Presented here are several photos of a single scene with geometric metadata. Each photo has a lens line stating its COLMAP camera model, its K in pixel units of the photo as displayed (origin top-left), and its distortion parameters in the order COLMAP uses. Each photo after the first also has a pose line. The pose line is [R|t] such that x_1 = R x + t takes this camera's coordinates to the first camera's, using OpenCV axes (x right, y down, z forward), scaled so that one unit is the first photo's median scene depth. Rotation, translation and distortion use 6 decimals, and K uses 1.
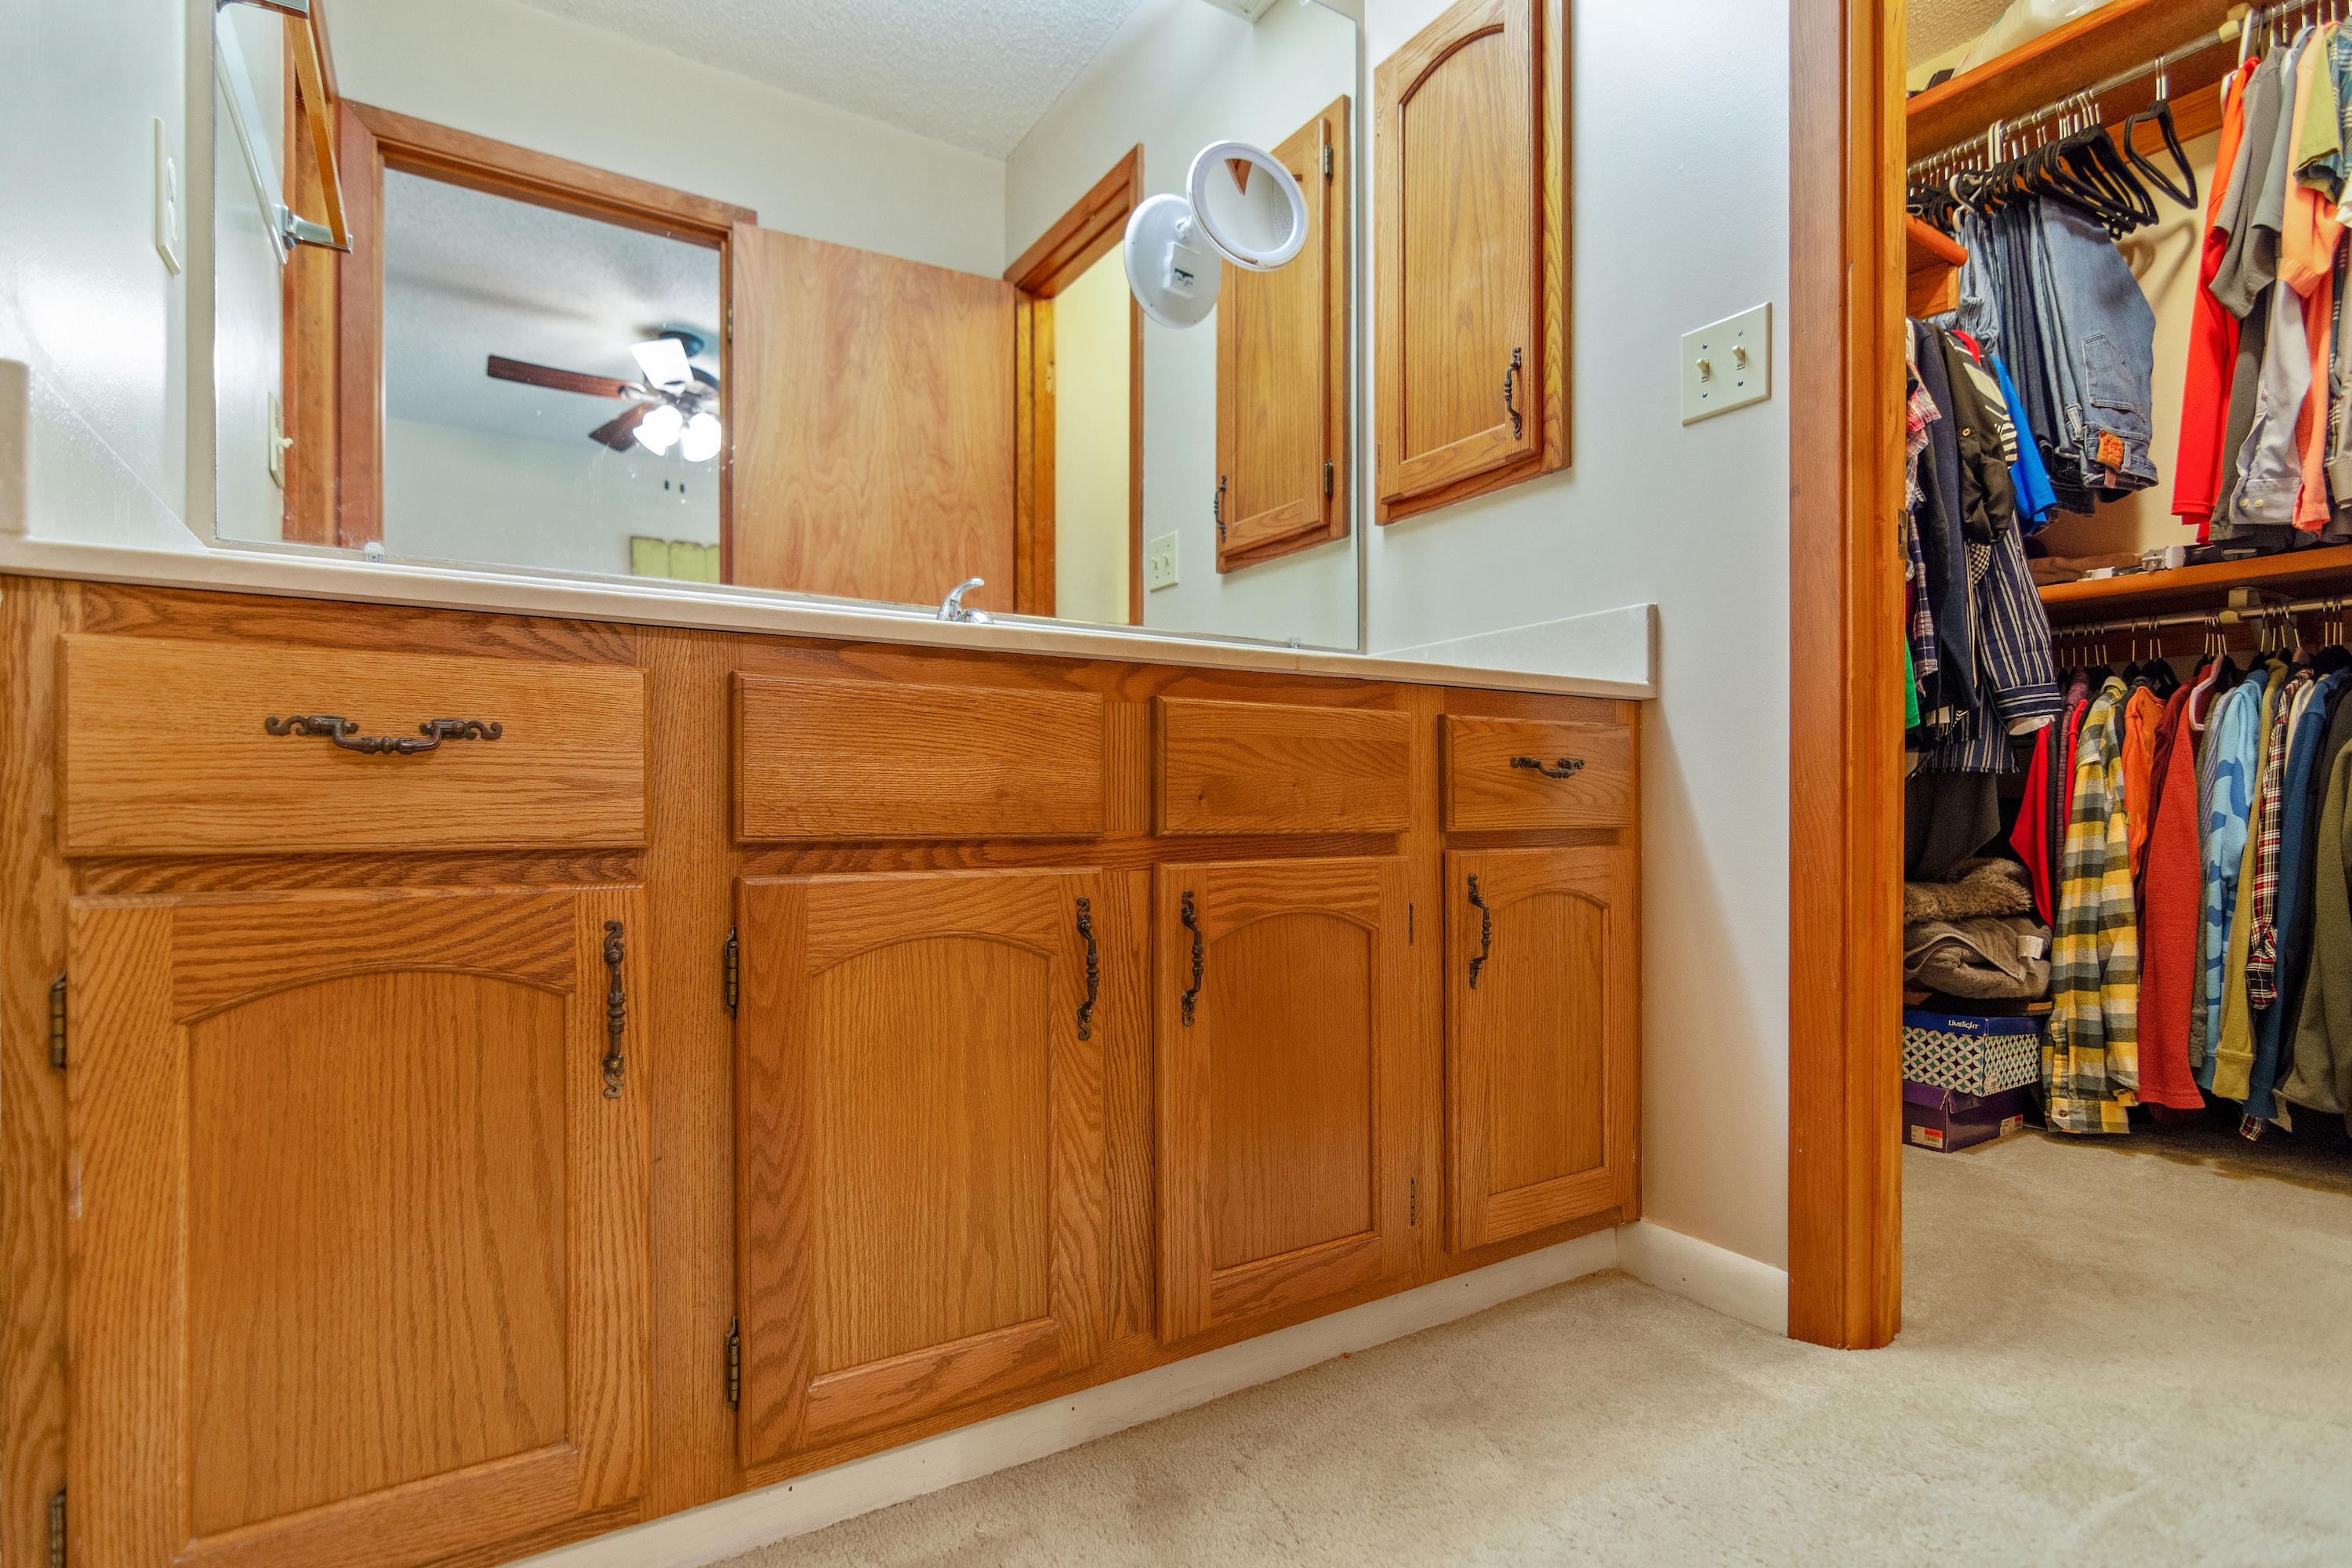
lens RADIAL K [[1138.5, 0, 1205.9], [0, 1138.5, 806.8], [0, 0, 1]] dist [-0.005952, 0.003031]
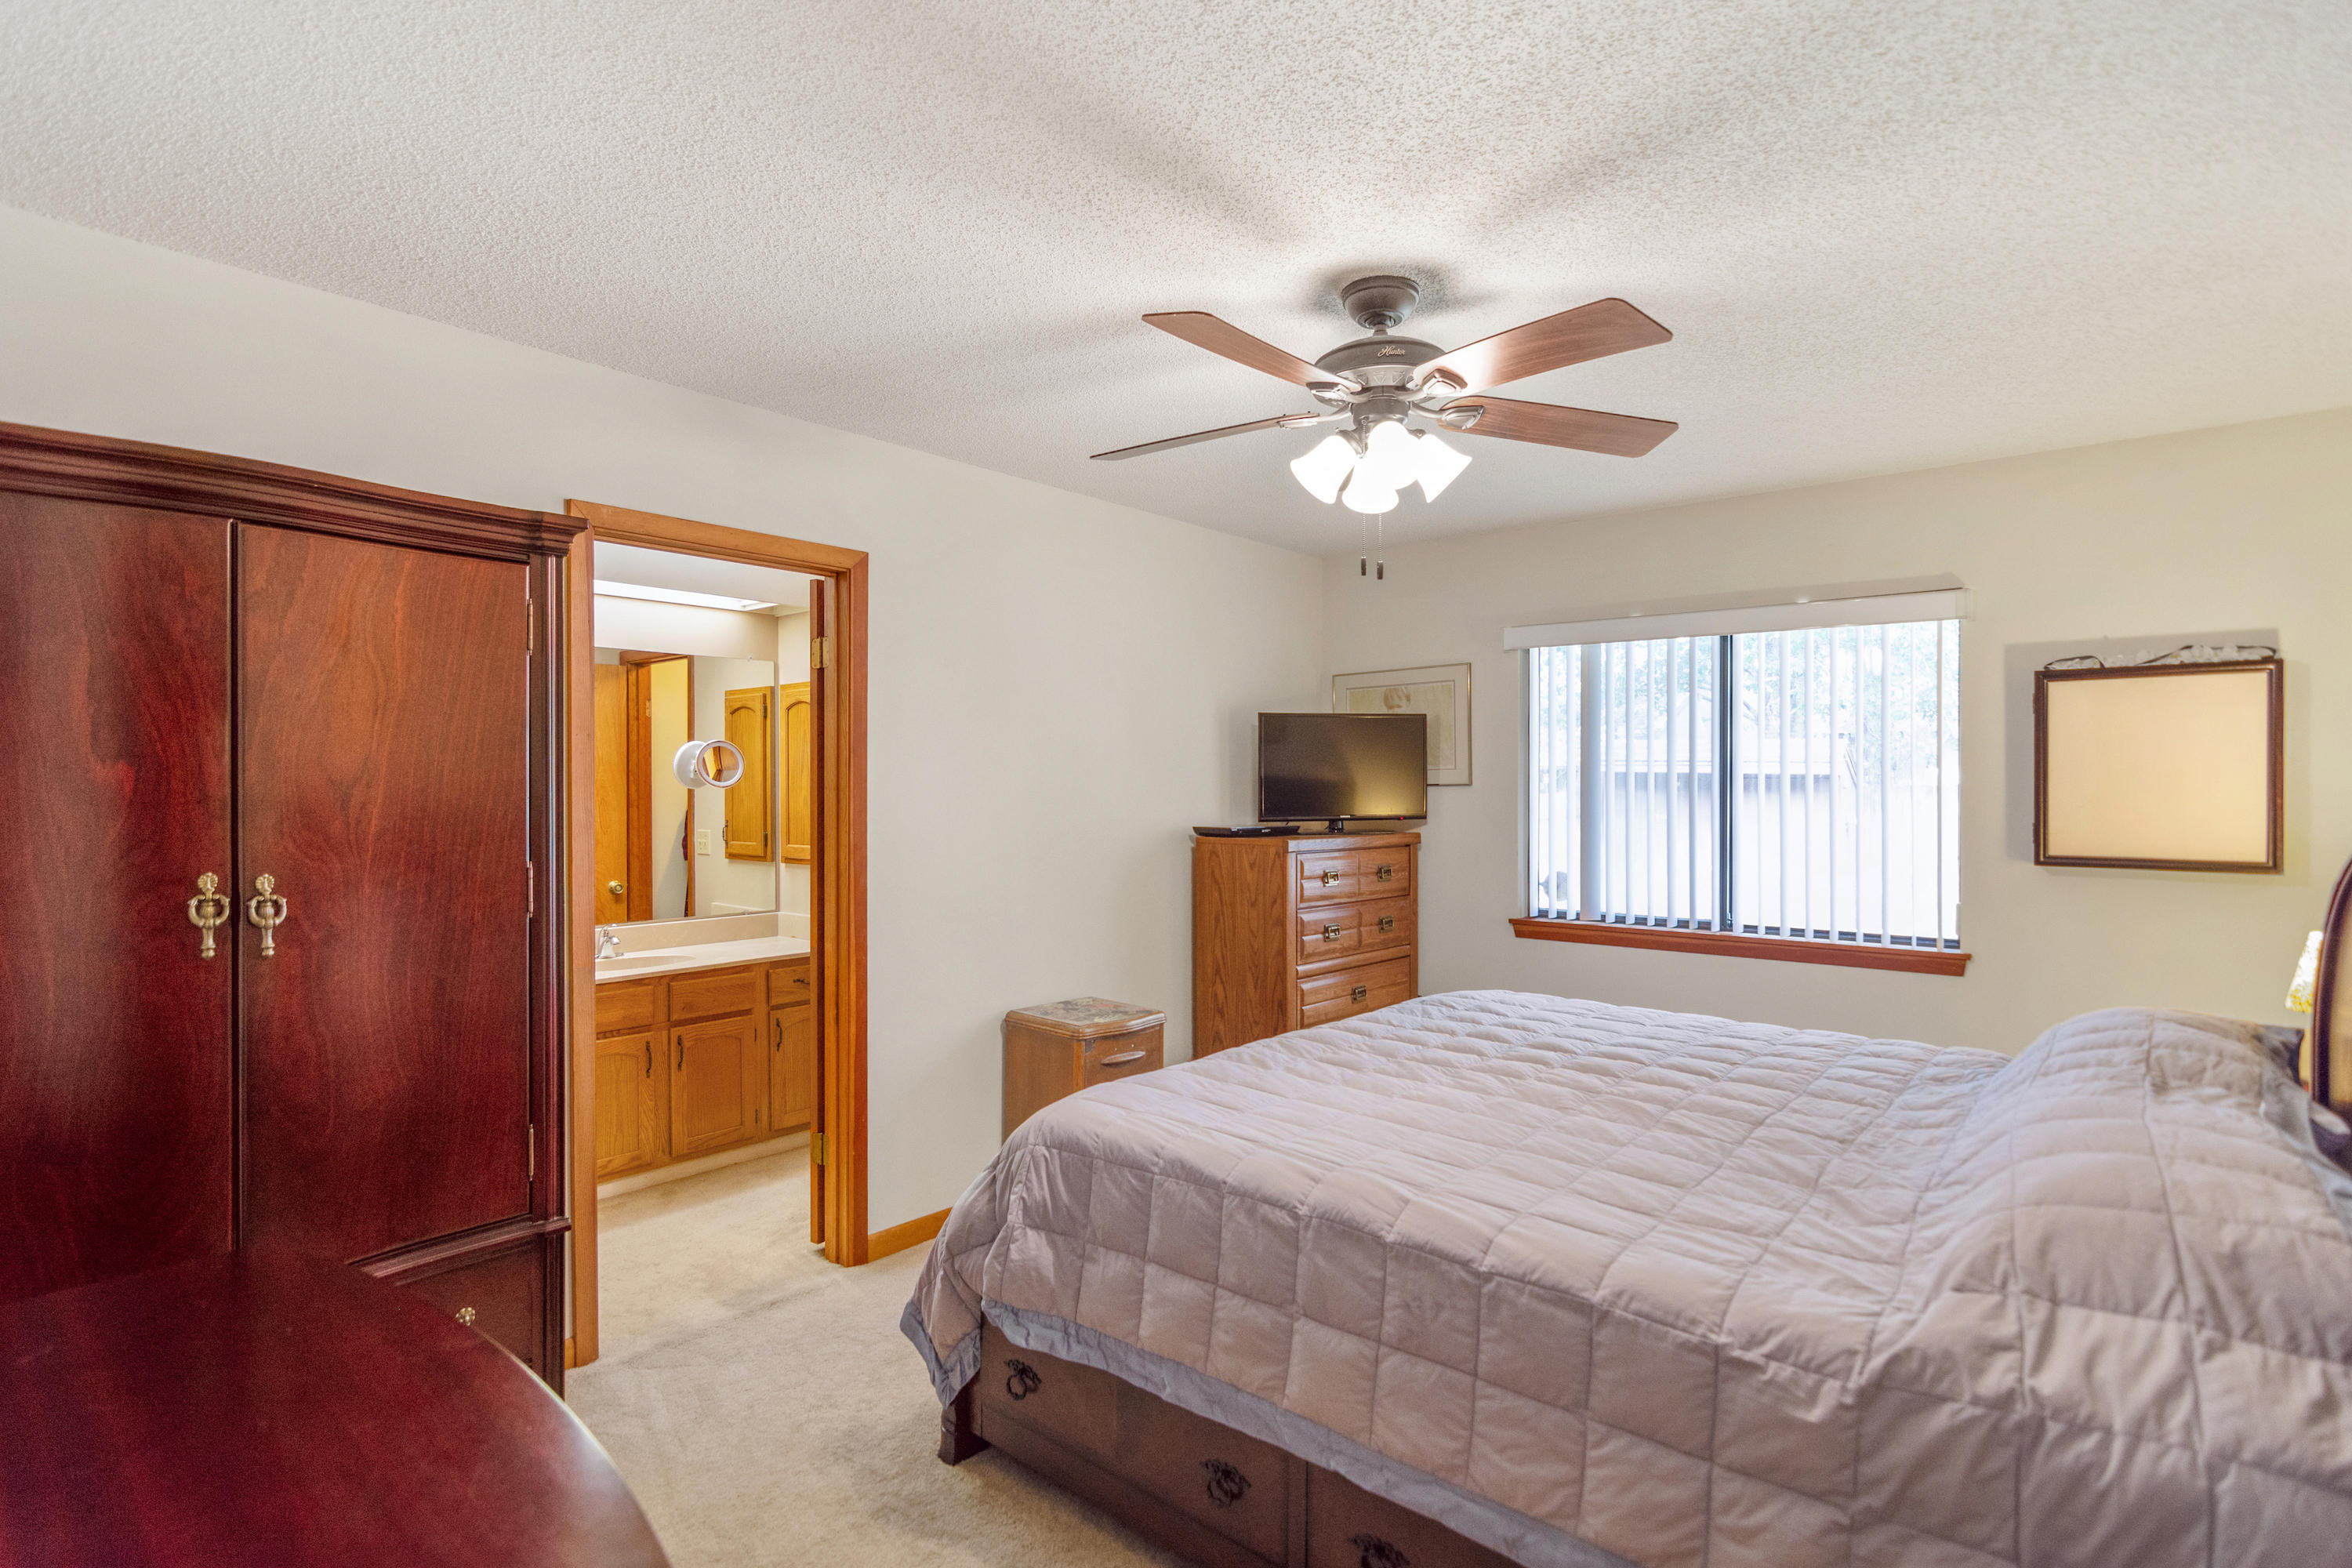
lens RADIAL K [[1138.5, 0, 1179.2], [0, 1138.5, 780.9], [0, 0, 1]] dist [-0.005952, 0.003031]
pose [[0.959235, 0.000201, 0.282611, 0.423523], [0.000719, 0.999995, -0.003153, -0.629858], [-0.282610, 0.003227, 0.959229, -2.562560]]
